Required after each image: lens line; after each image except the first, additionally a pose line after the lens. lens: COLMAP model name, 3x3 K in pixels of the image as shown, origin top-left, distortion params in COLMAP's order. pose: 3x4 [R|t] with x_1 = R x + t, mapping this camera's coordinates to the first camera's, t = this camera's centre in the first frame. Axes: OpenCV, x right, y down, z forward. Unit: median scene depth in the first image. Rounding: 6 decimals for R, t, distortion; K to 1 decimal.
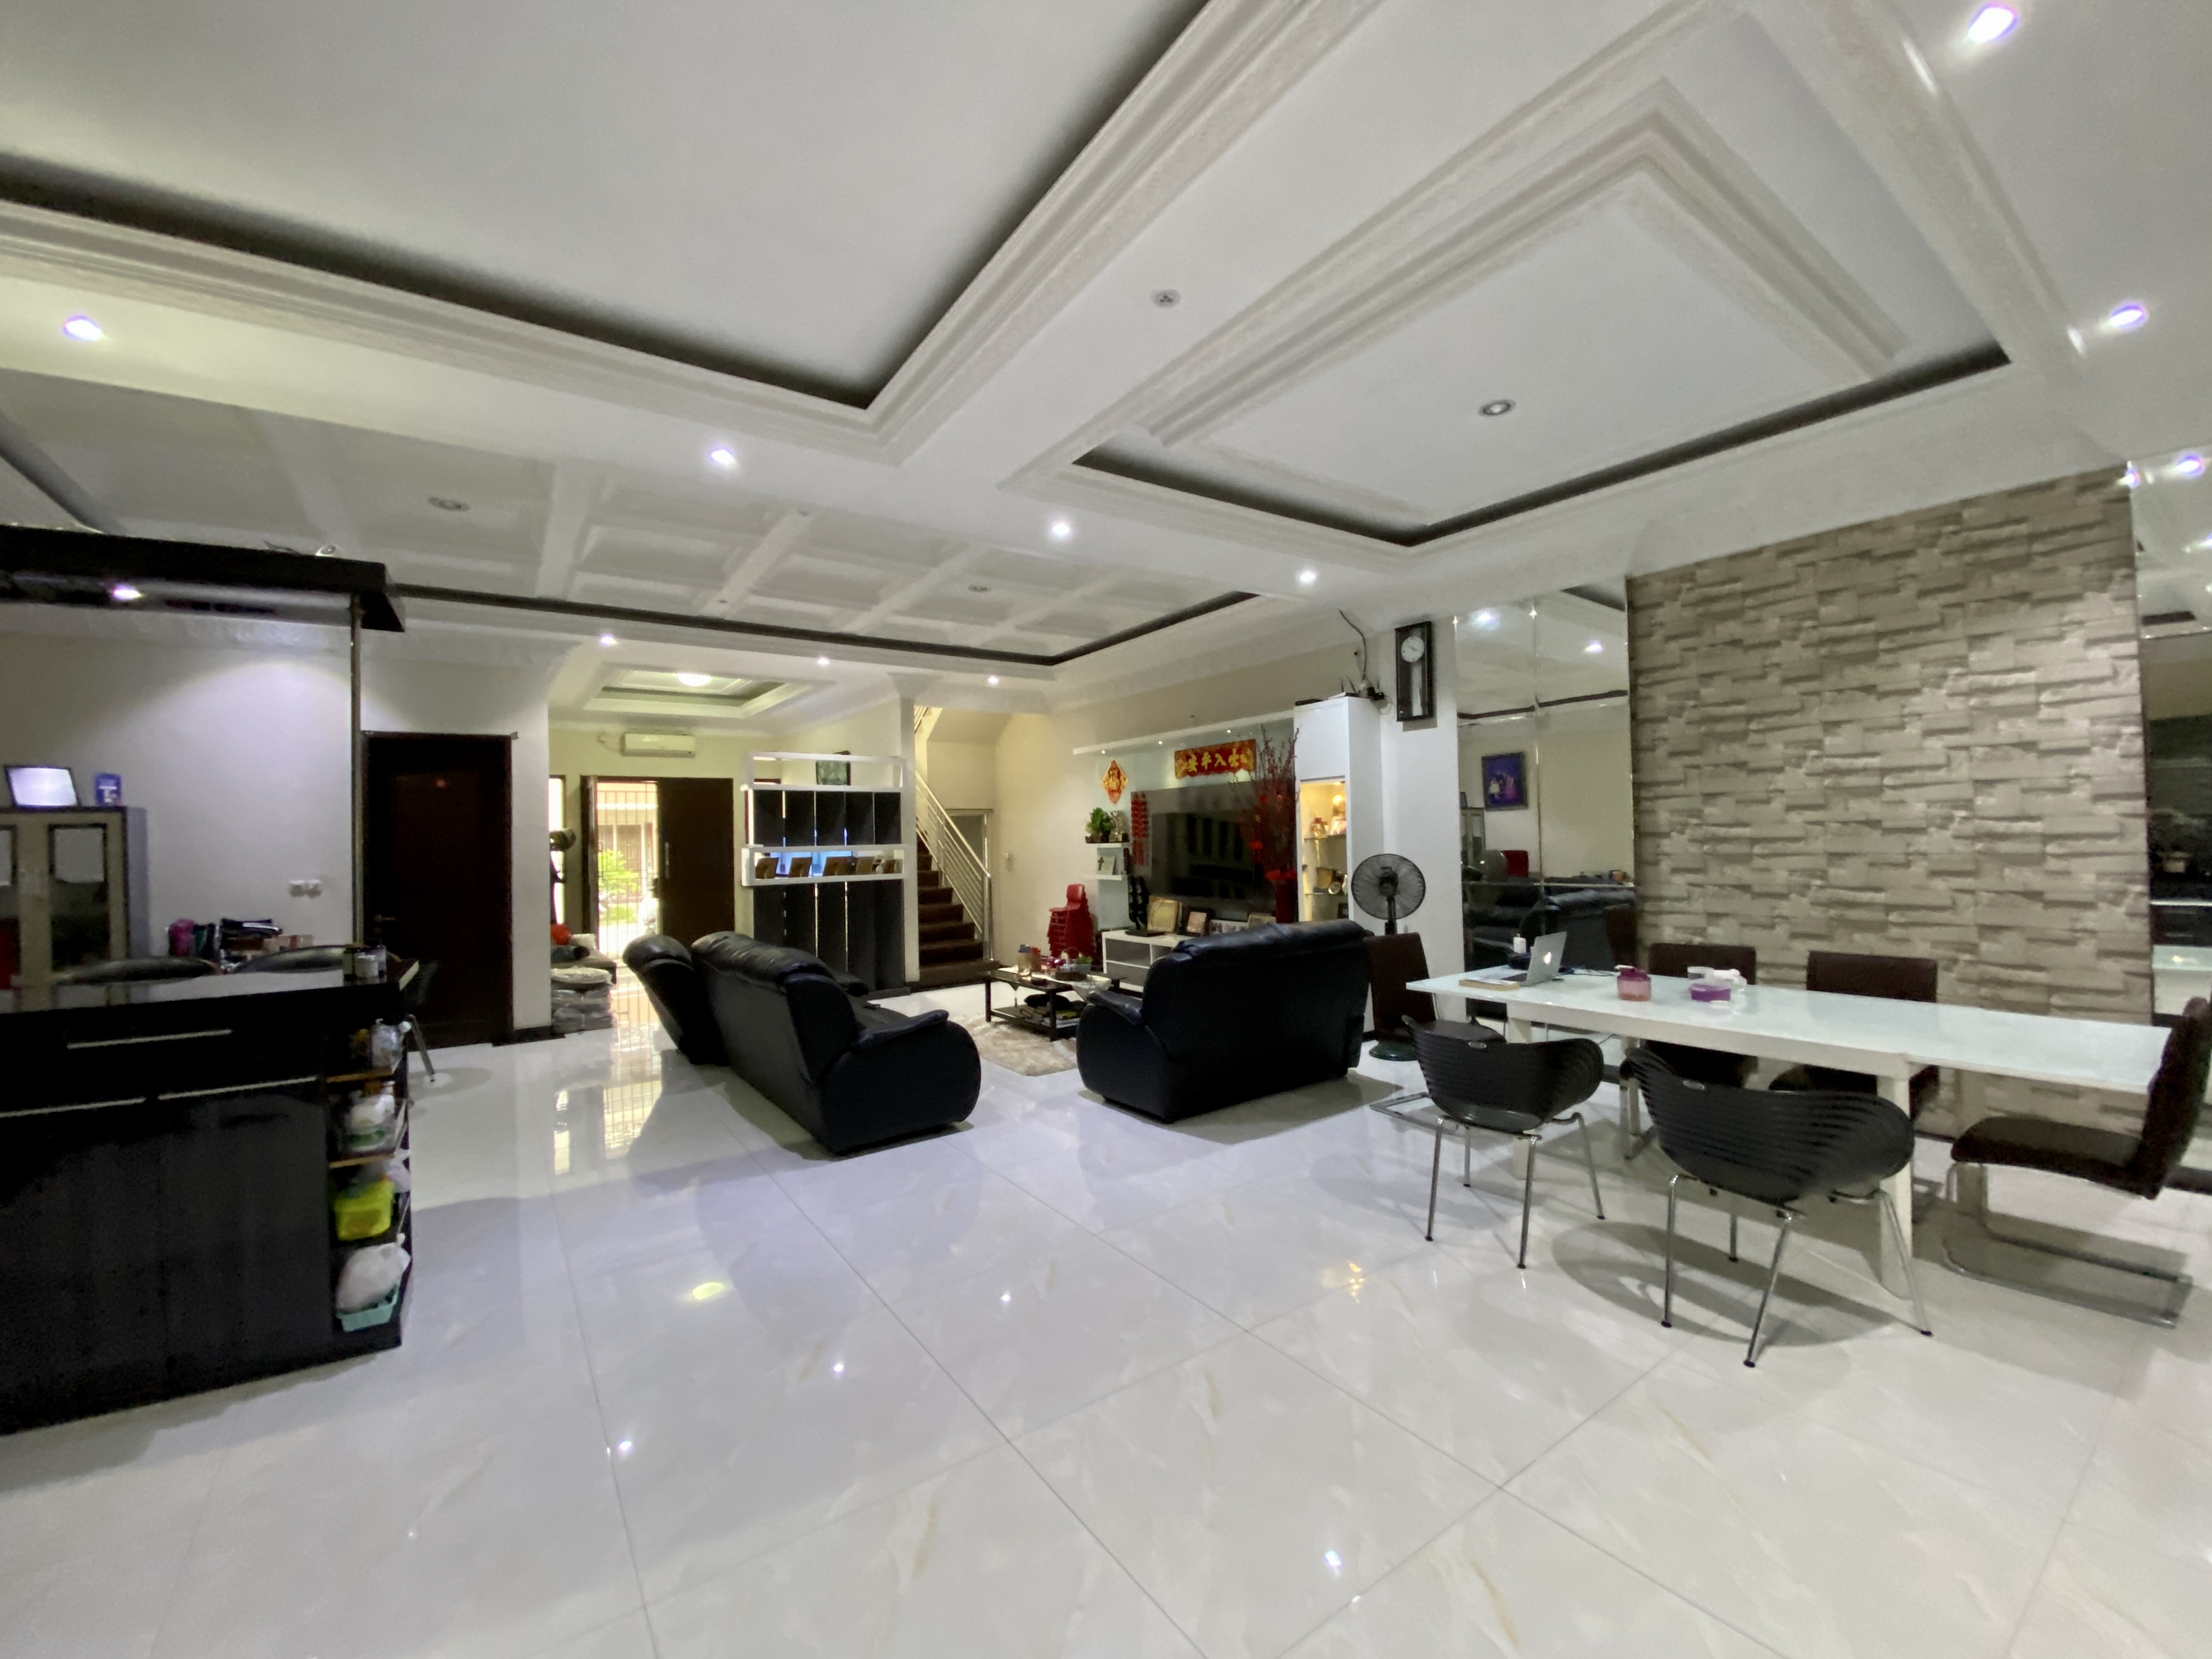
lens RADIAL K [[882.5, 0, 1091.3], [0, 882.5, 833.8], [0, 0, 1]] dist [-0.017560, -0.006992]
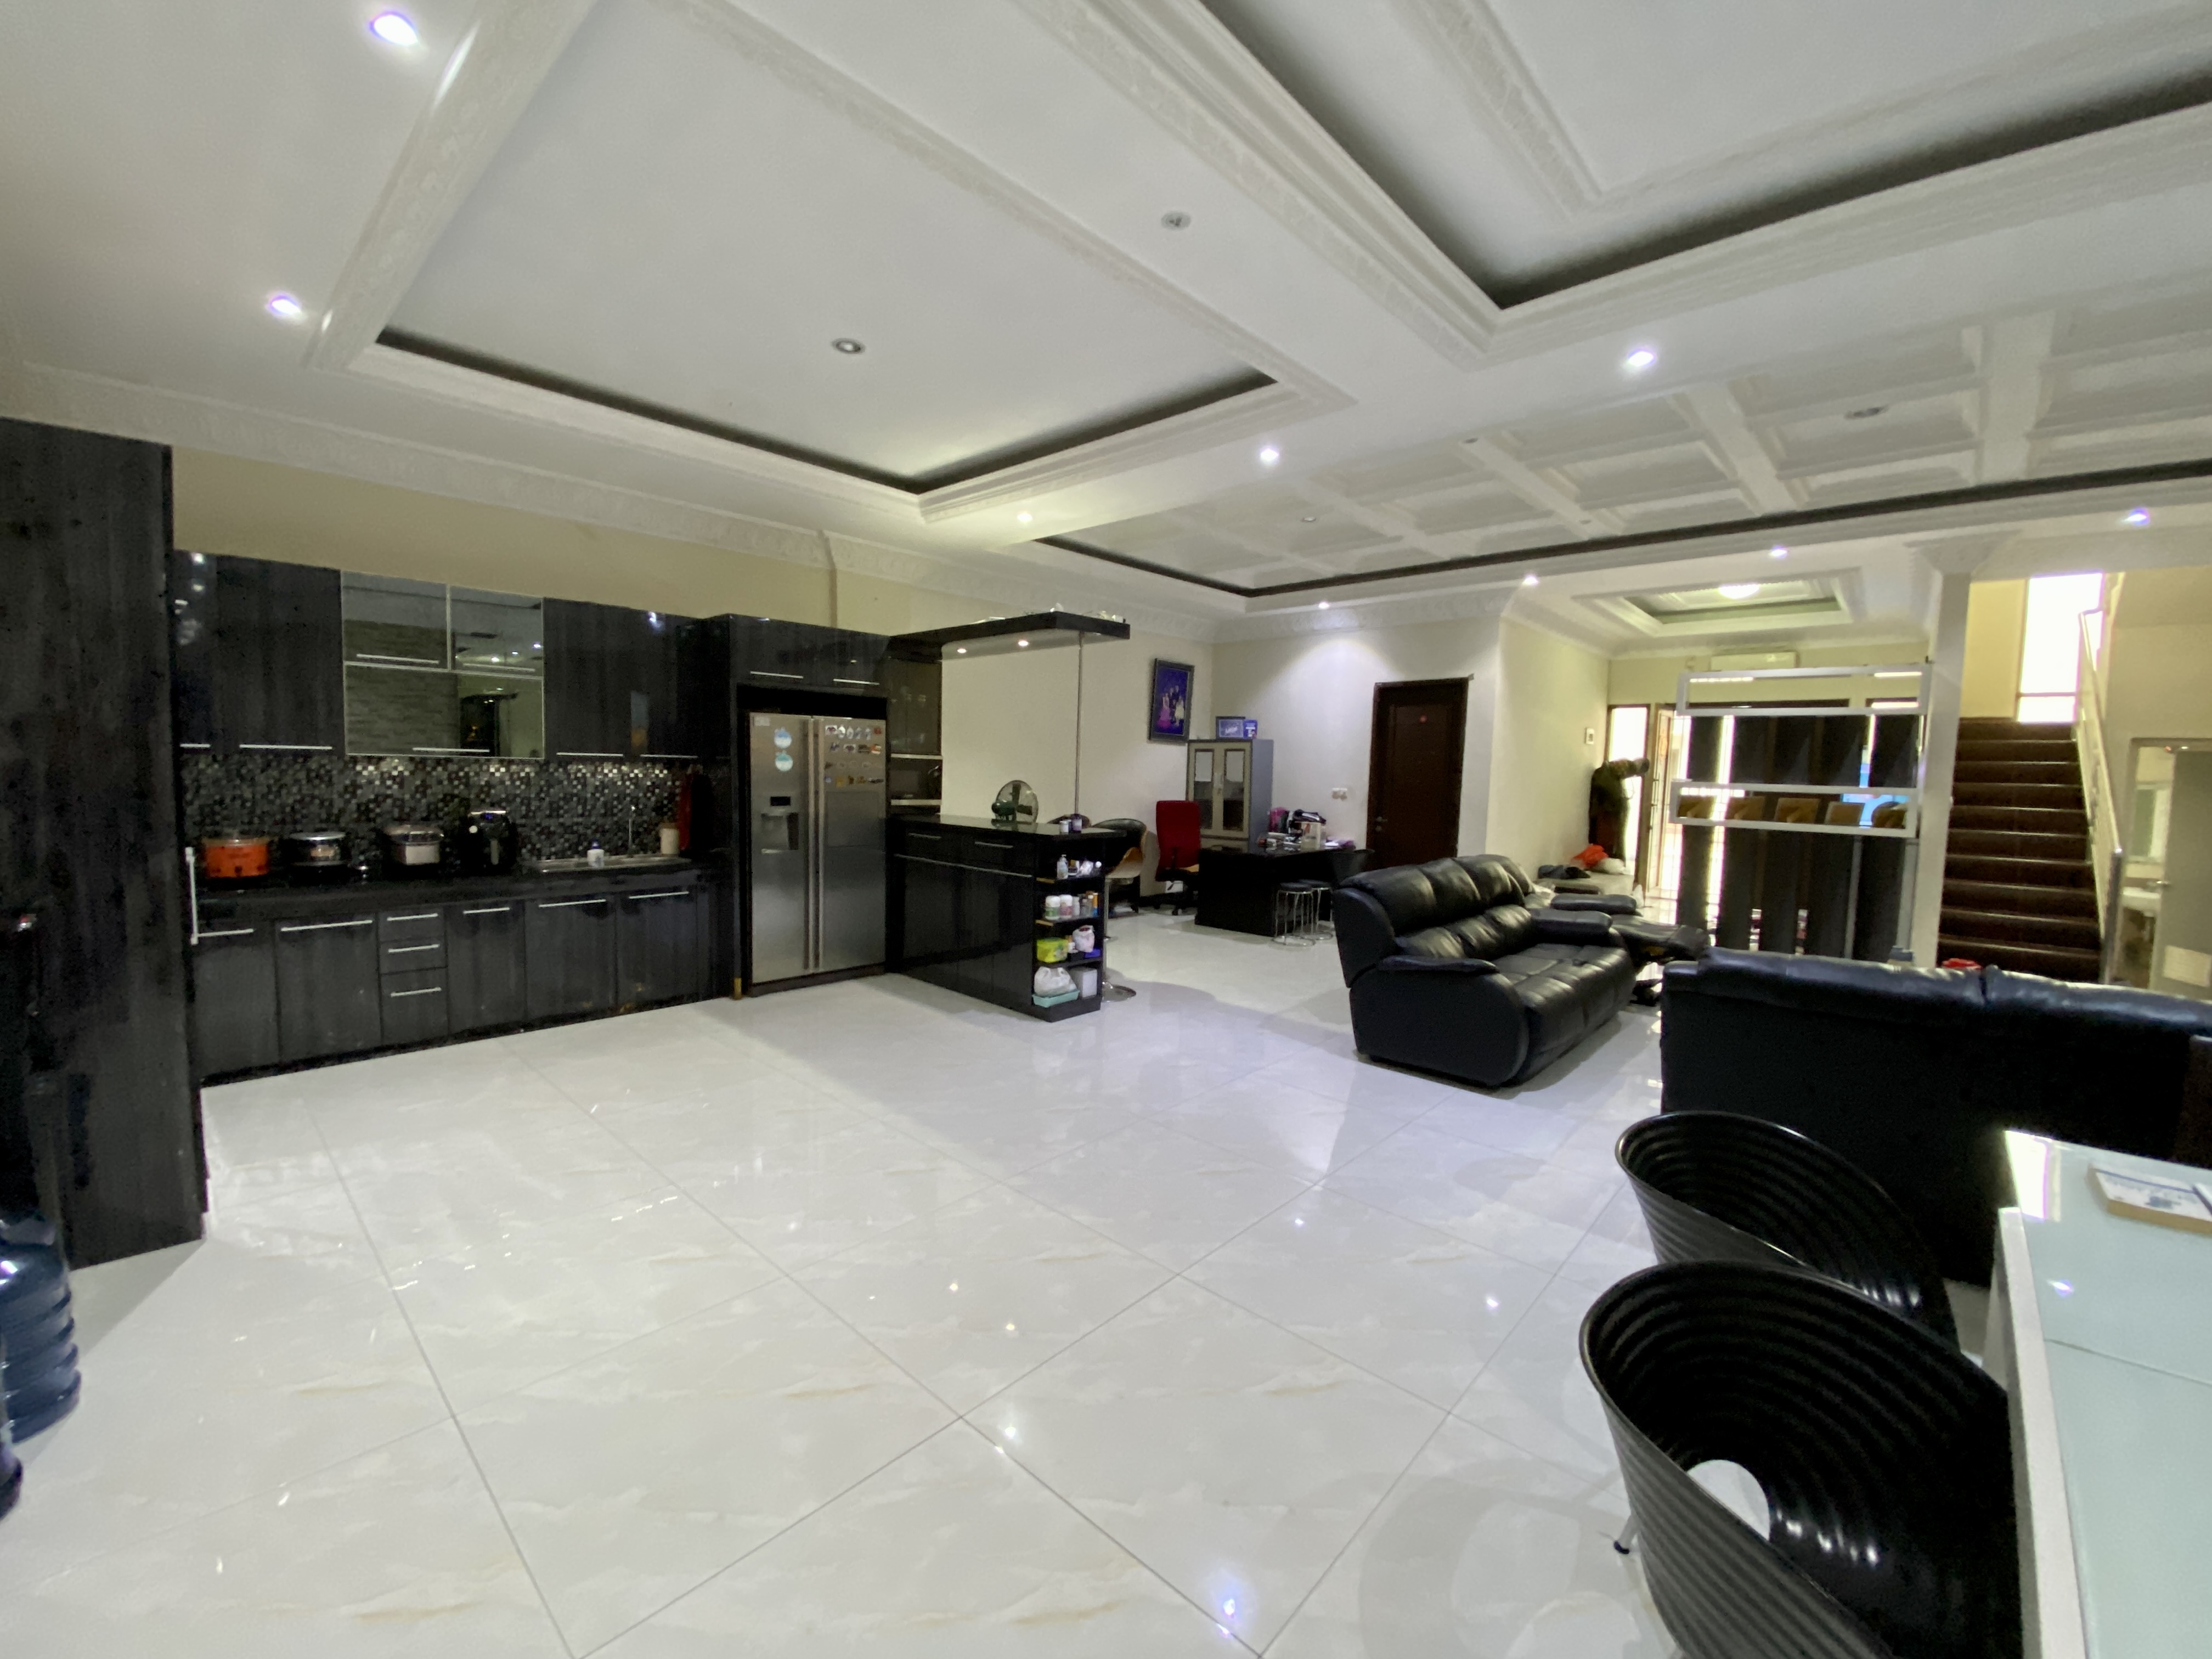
lens RADIAL K [[882.5, 0, 1101.5], [0, 882.5, 837.3], [0, 0, 1]] dist [-0.017560, -0.006992]
pose [[0.193030, 0.105675, -0.975486, 0.462770], [-0.020232, 0.994401, 0.103720, -0.010945], [0.980984, -0.000285, 0.194087, 0.306939]]
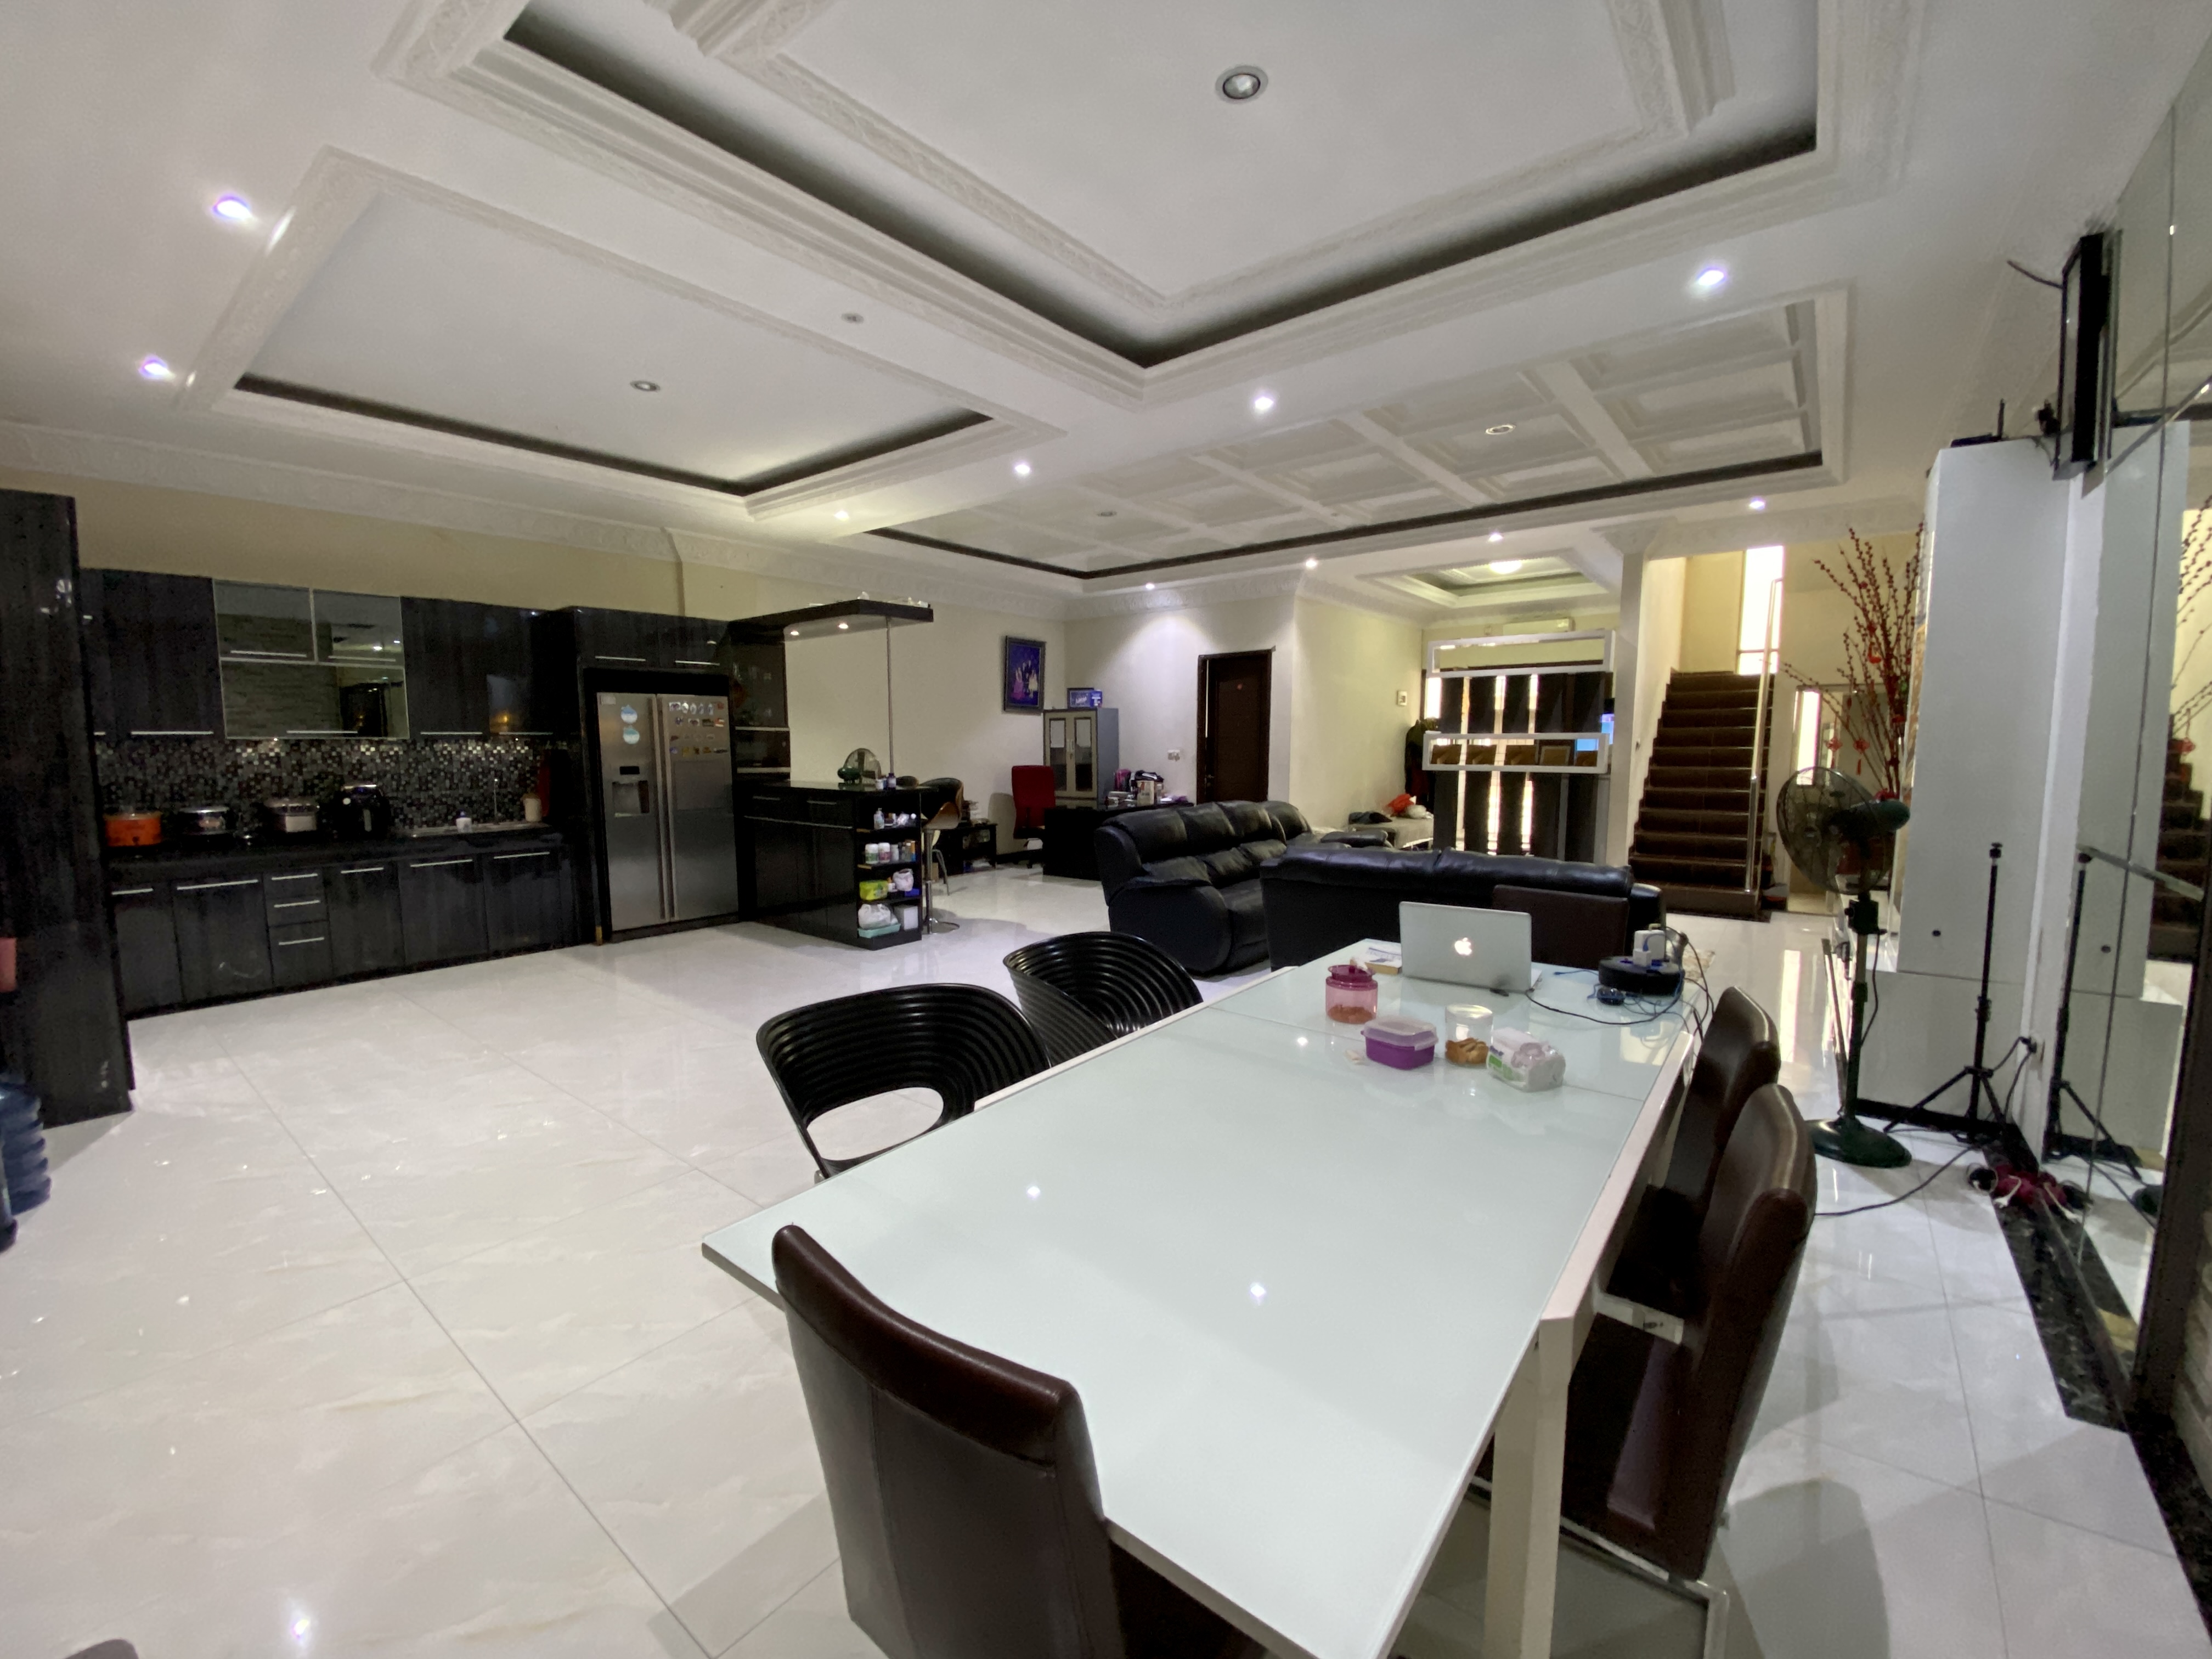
lens RADIAL K [[882.5, 0, 1106.0], [0, 882.5, 836.4], [0, 0, 1]] dist [-0.017560, -0.006992]
pose [[0.273259, 0.124987, -0.953786, 0.650612], [0.004395, 0.991350, 0.131169, -0.003319], [0.961930, -0.040034, 0.270346, 0.410934]]
